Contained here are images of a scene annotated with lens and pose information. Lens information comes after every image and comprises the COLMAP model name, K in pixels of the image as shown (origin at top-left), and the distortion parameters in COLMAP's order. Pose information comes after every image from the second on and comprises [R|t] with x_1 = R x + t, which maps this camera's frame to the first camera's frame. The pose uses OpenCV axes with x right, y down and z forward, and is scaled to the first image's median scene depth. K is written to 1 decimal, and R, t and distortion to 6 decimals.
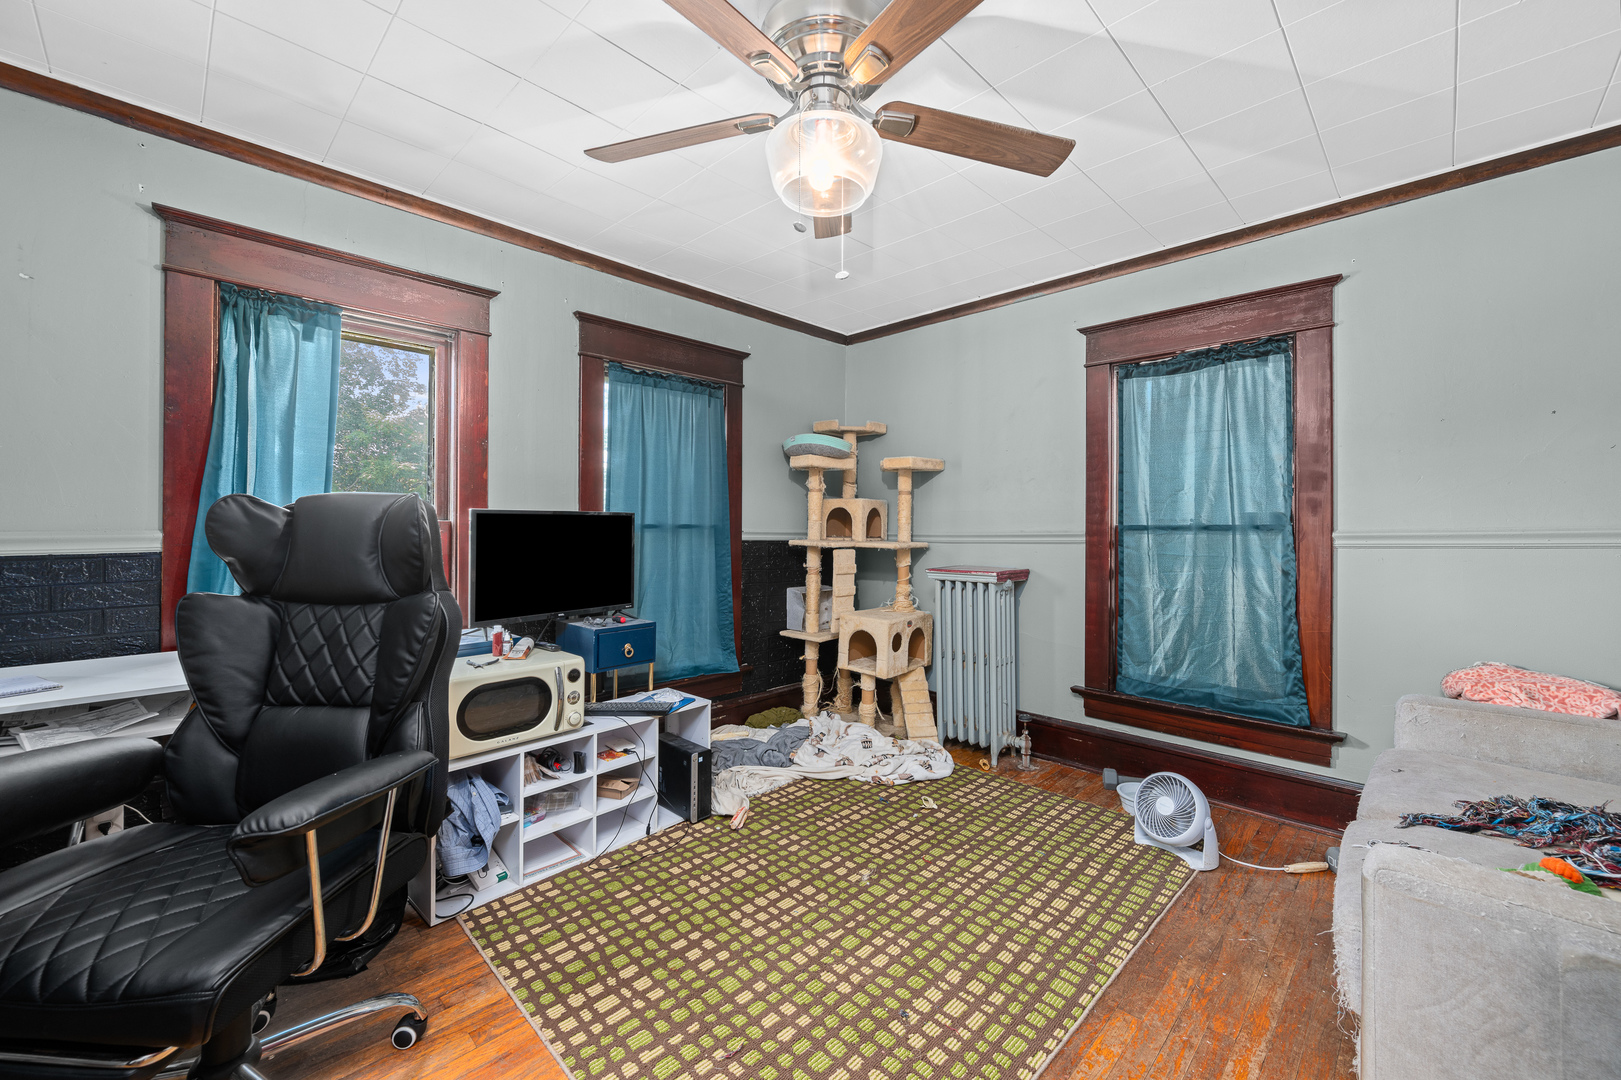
lens RADIAL K [[638.2, 0, 806.2], [0, 638.2, 527.7], [0, 0, 1]] dist [-0.002601, 0.000262]
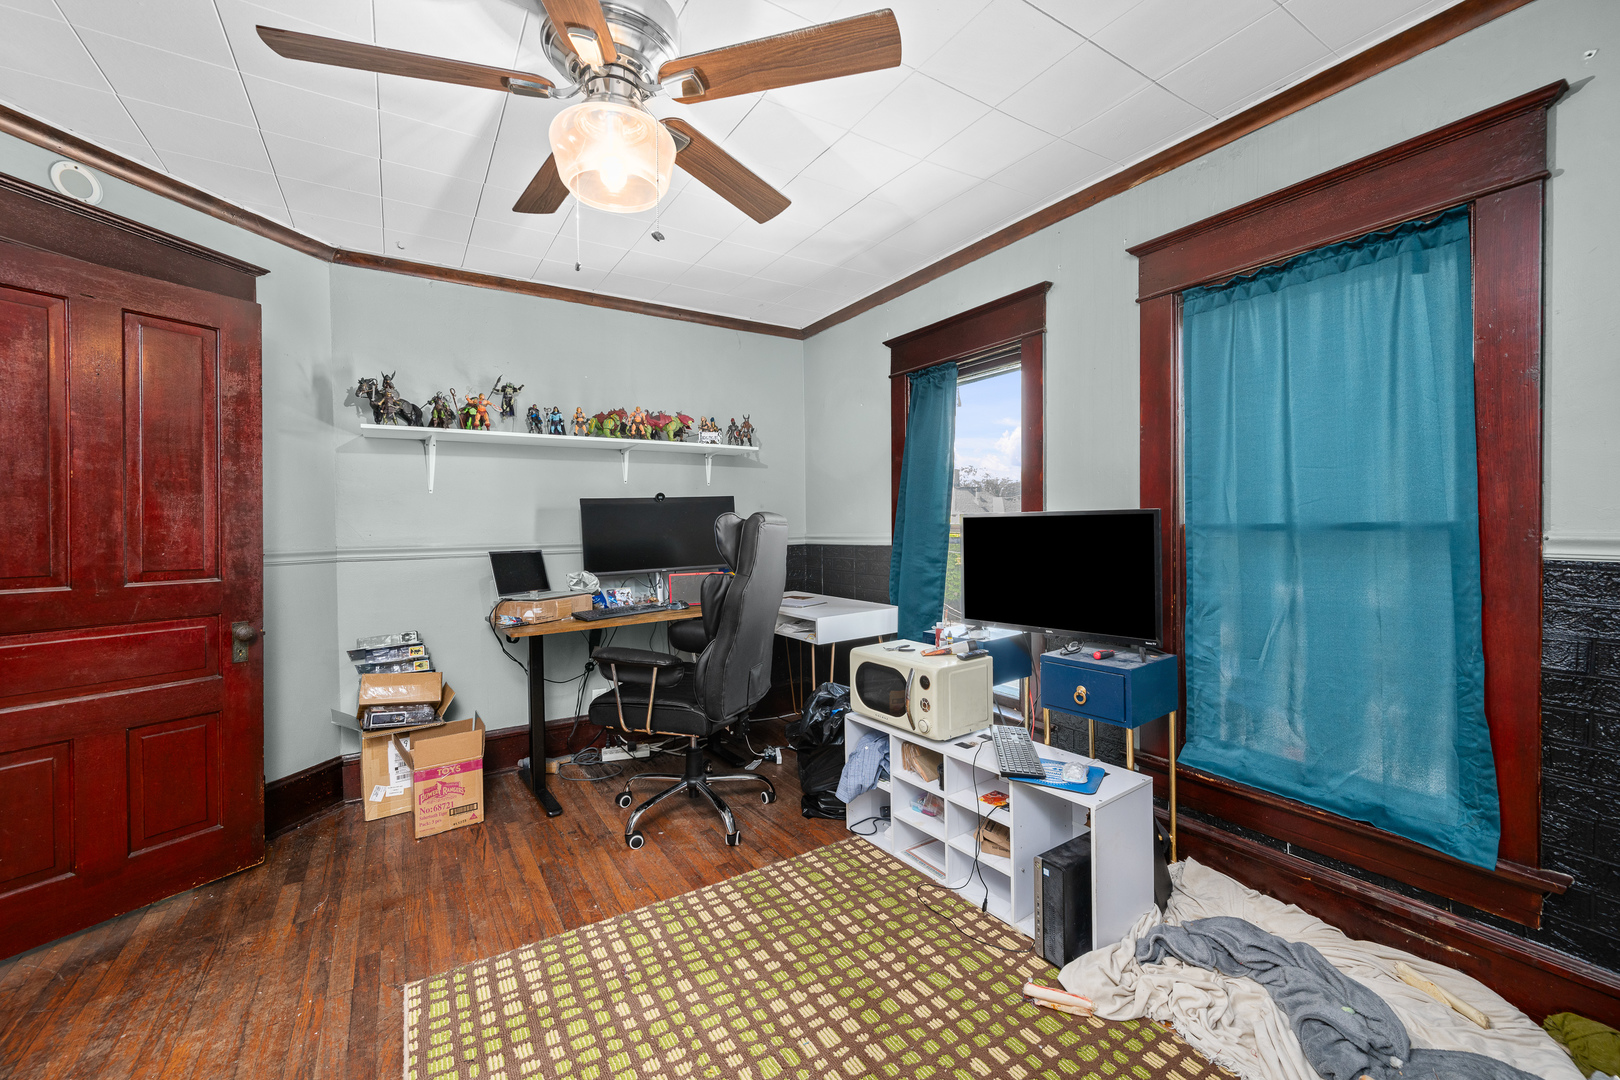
lens RADIAL K [[637.8, 0, 805.2], [0, 637.8, 535.2], [0, 0, 1]] dist [-0.002601, 0.000262]
pose [[-0.209556, 0.008195, -0.977762, 0.665644], [0.006840, 0.999953, 0.006915, -0.002499], [0.977773, -0.005239, -0.209602, 1.081017]]
